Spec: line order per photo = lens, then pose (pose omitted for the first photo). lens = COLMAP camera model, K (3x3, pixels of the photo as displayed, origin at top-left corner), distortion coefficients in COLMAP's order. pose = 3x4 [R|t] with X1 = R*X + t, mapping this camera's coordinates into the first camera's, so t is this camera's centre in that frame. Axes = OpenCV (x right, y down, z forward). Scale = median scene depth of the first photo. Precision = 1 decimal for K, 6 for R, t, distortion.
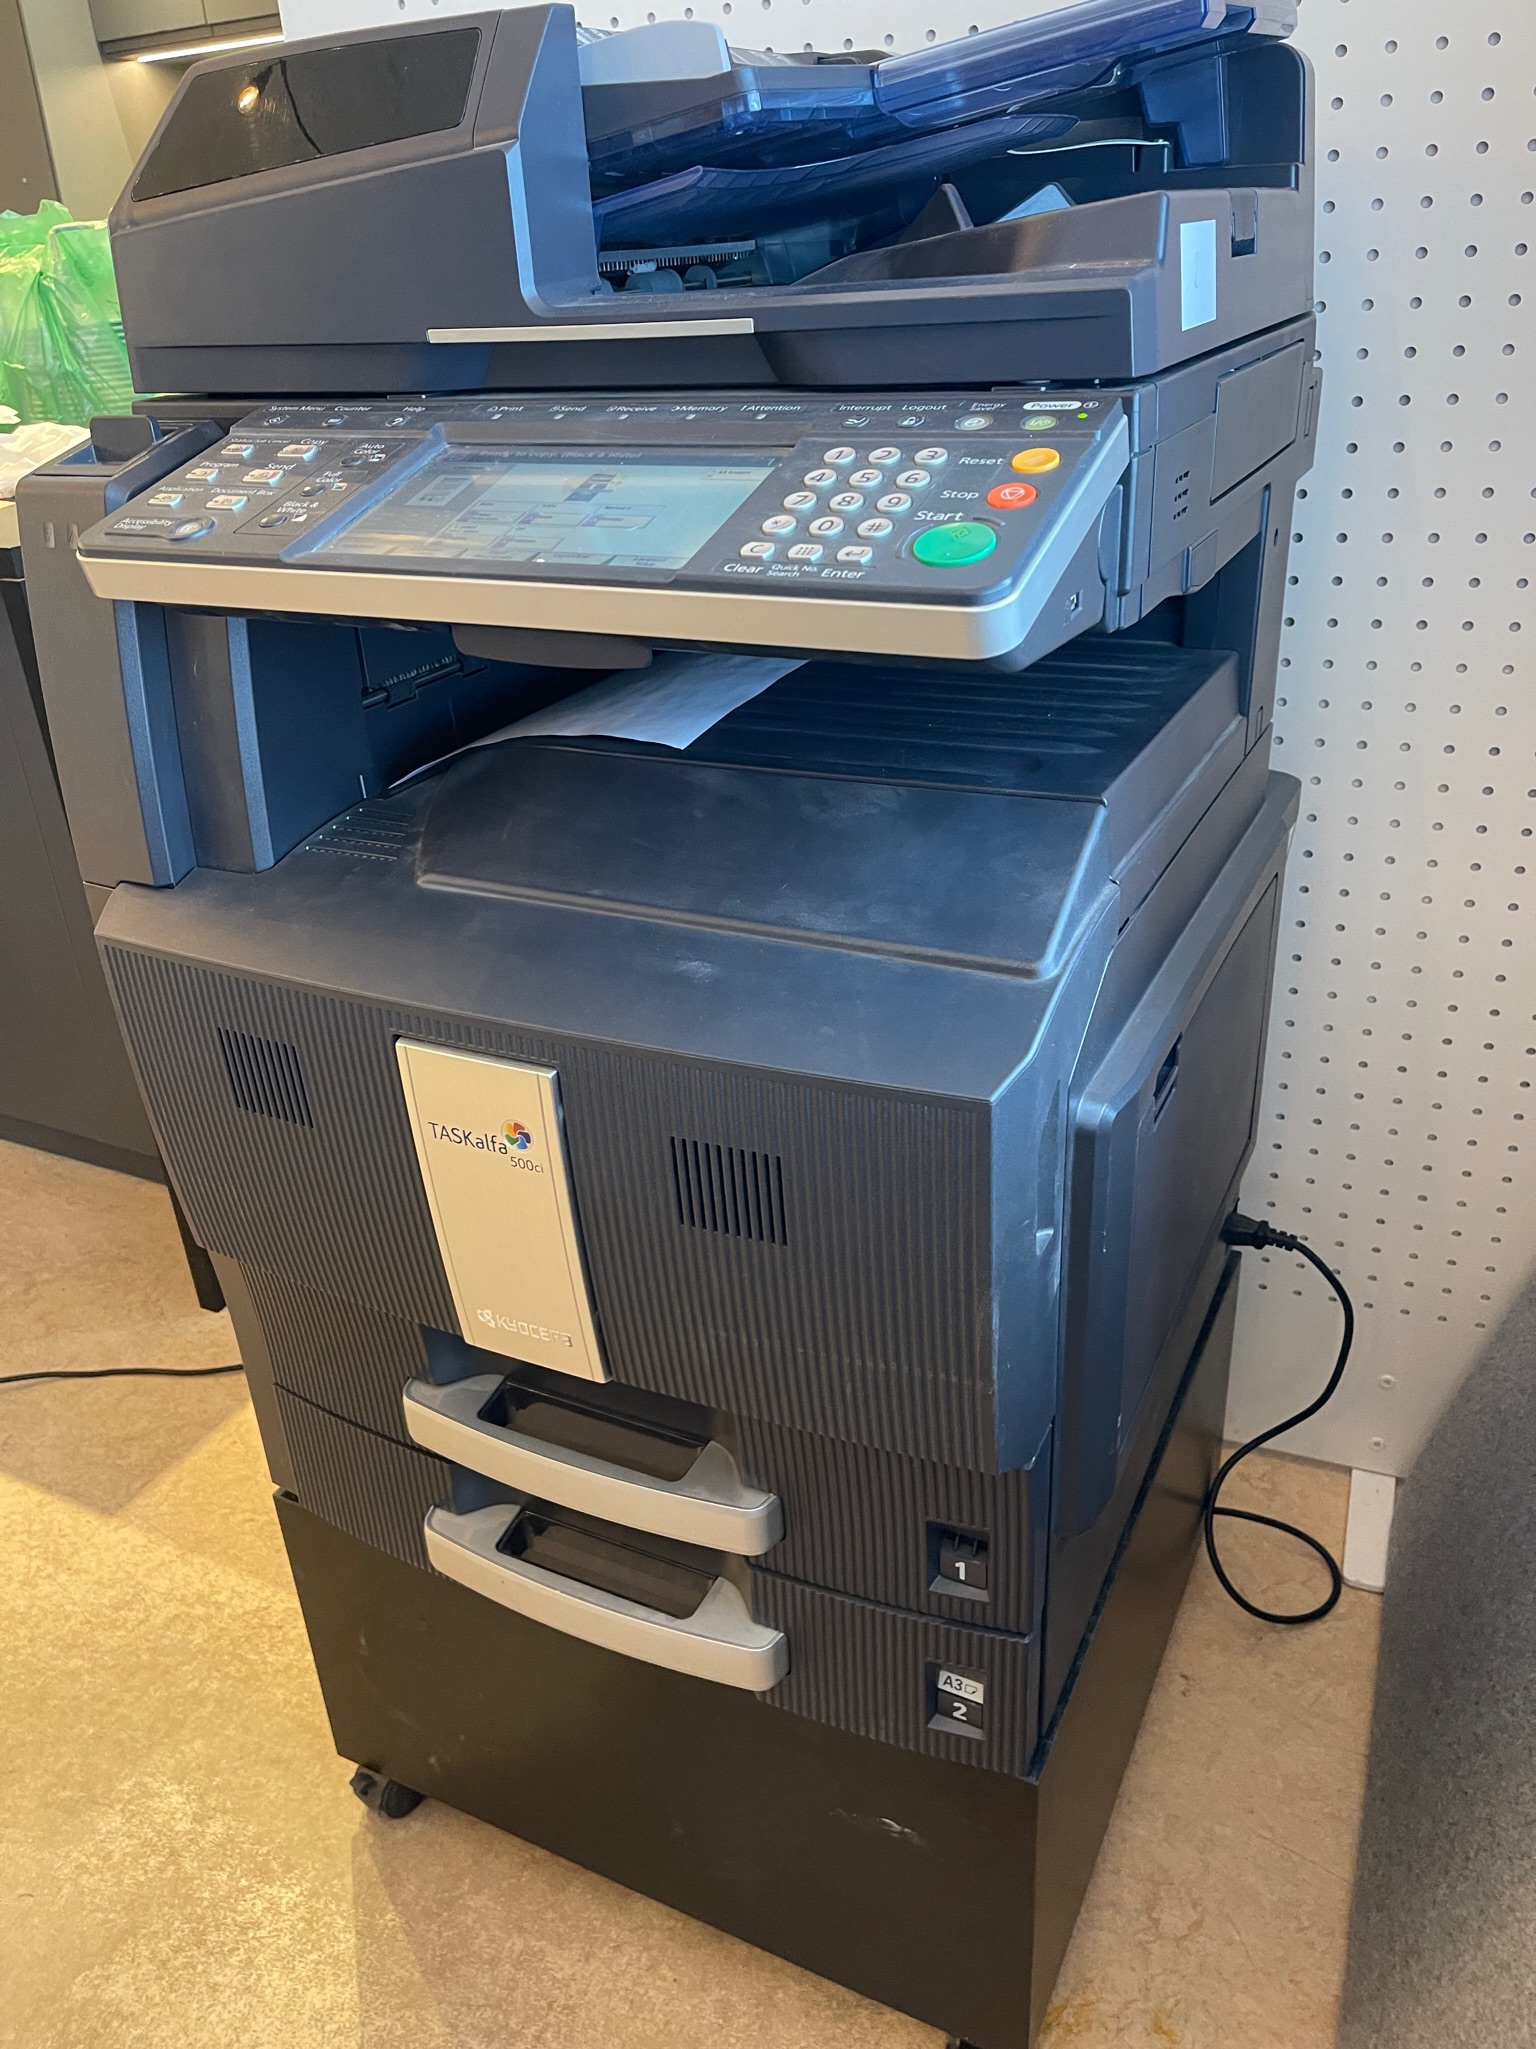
lens RADIAL K [[1551.2, 0, 768.0], [0, 1551.2, 1024.5], [0, 0, 1]] dist [0.072856, -0.099926]
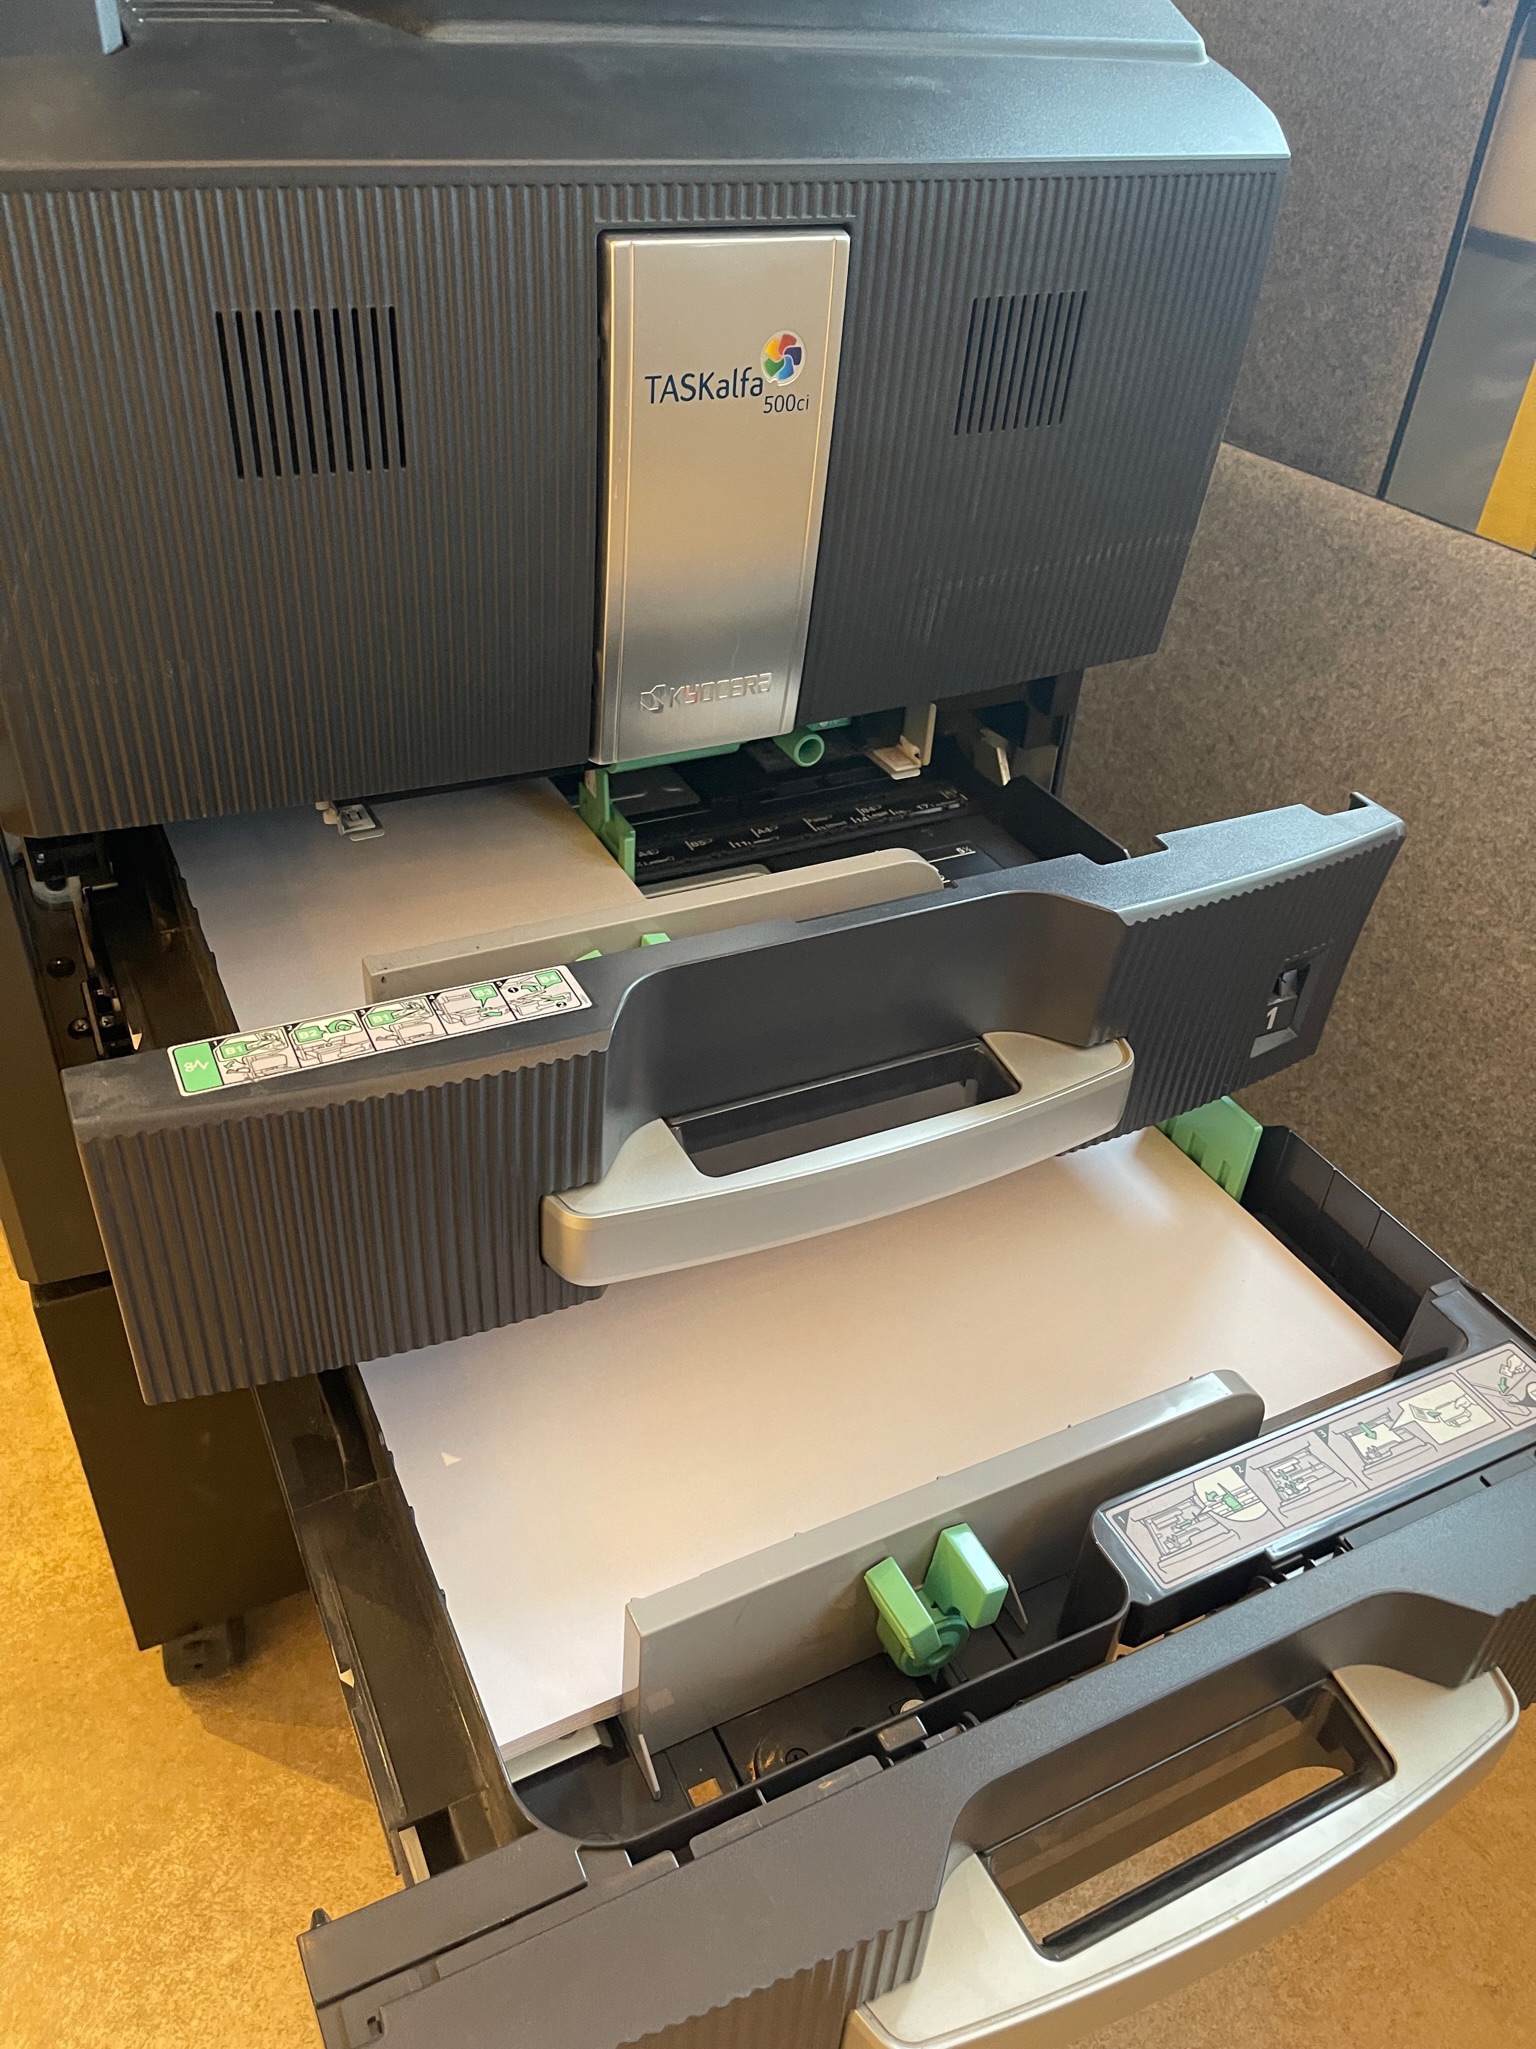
lens RADIAL K [[1551.2, 0, 768.0], [0, 1551.2, 1024.5], [0, 0, 1]] dist [0.072856, -0.099926]
pose [[0.592810, -0.397890, 0.700186, -0.748748], [0.287405, 0.916700, 0.277597, 0.141262], [-0.752313, 0.036675, 0.657784, 0.481135]]
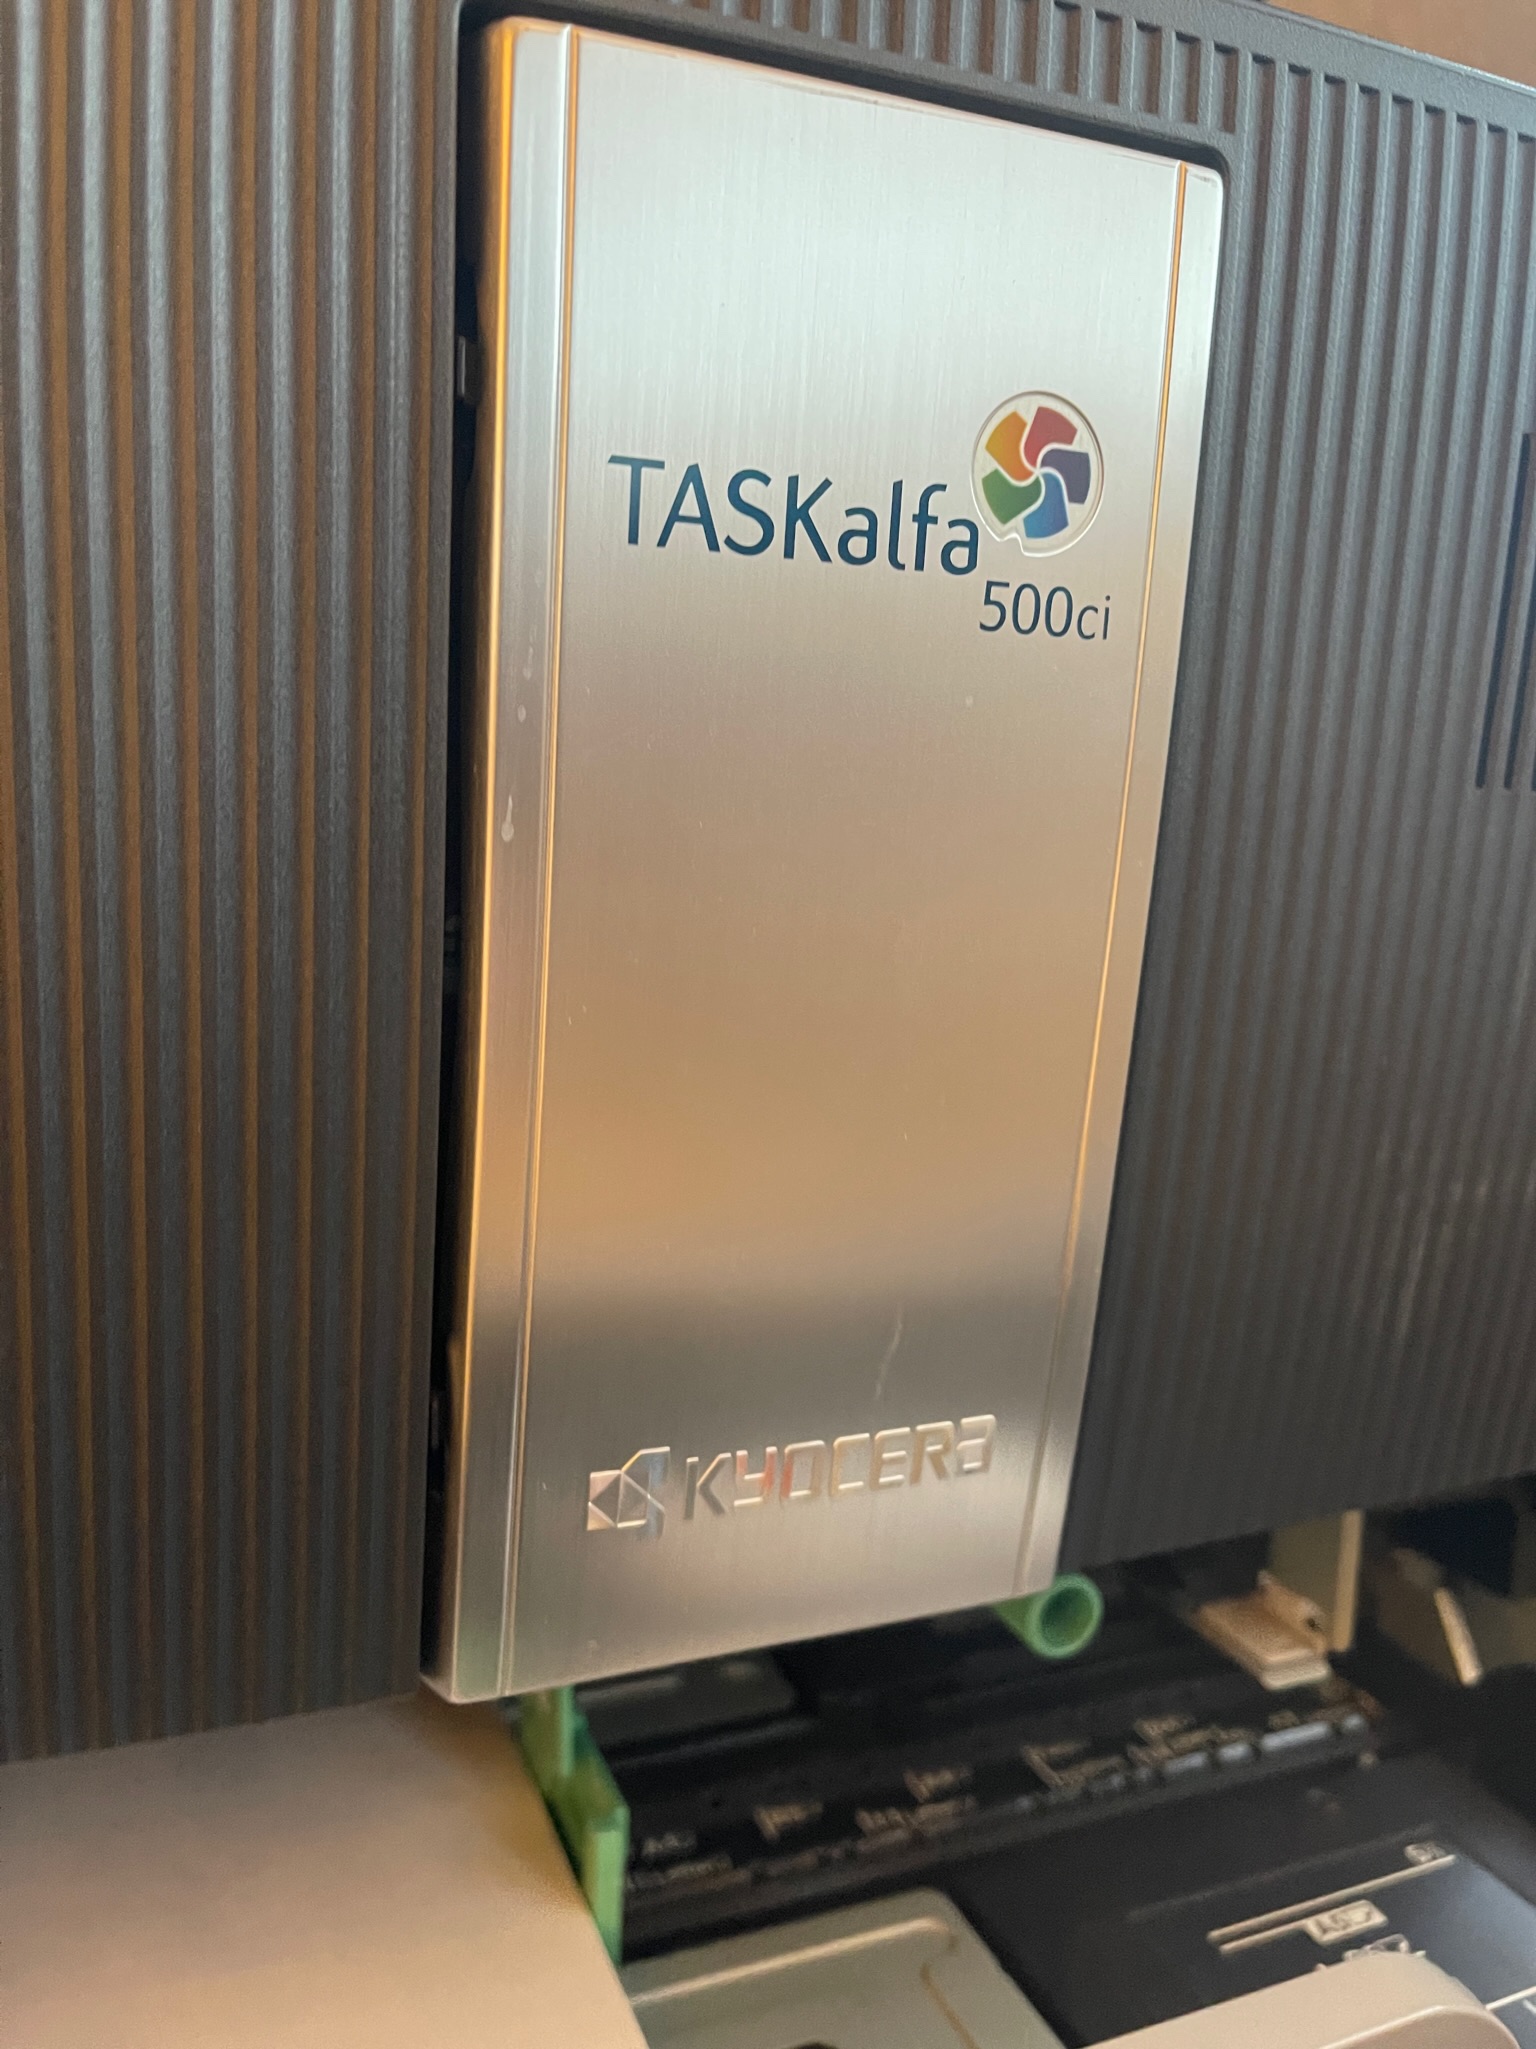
lens RADIAL K [[1600.8, 0, 768.0], [0, 1600.8, 1024.5], [0, 0, 1]] dist [0.066547, -0.124153]
pose [[0.645560, -0.043616, 0.762463, -0.357409], [0.284555, 0.940216, -0.187142, 0.174846], [-0.708718, 0.337775, 0.619377, 0.825803]]
